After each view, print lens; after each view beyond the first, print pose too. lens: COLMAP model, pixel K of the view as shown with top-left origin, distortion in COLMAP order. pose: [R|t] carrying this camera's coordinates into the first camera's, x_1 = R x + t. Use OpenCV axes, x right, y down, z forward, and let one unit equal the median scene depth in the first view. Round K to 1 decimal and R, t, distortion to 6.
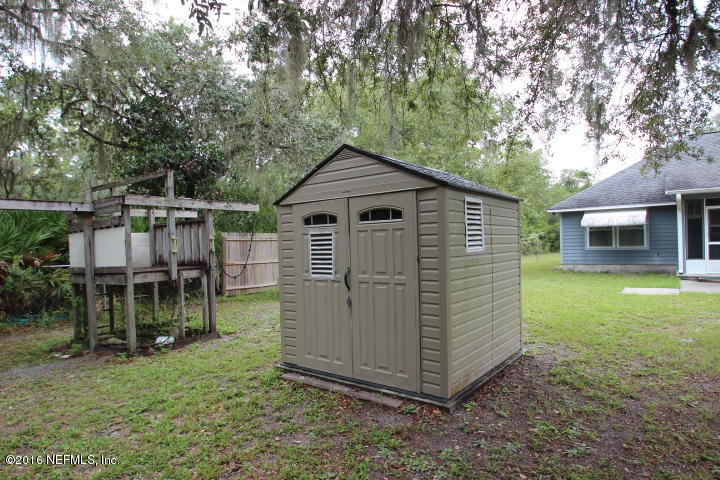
lens RADIAL K [[424.4, 0, 347.0], [0, 424.4, 242.3], [0, 0, 1]] dist [-0.022721, -0.001309]
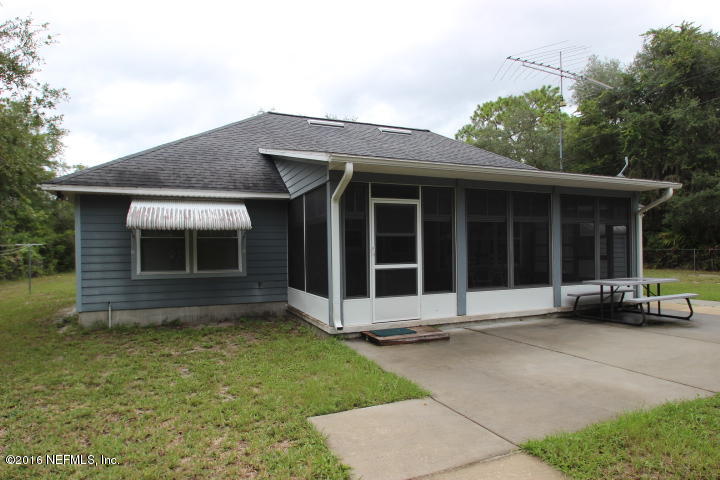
lens RADIAL K [[424.4, 0, 346.8], [0, 424.4, 251.3], [0, 0, 1]] dist [-0.022721, -0.001309]
pose [[0.499724, 0.018910, 0.865978, 0.071935], [-0.007108, 0.999818, -0.017731, -0.001543], [-0.866155, 0.002705, 0.499768, 0.144208]]
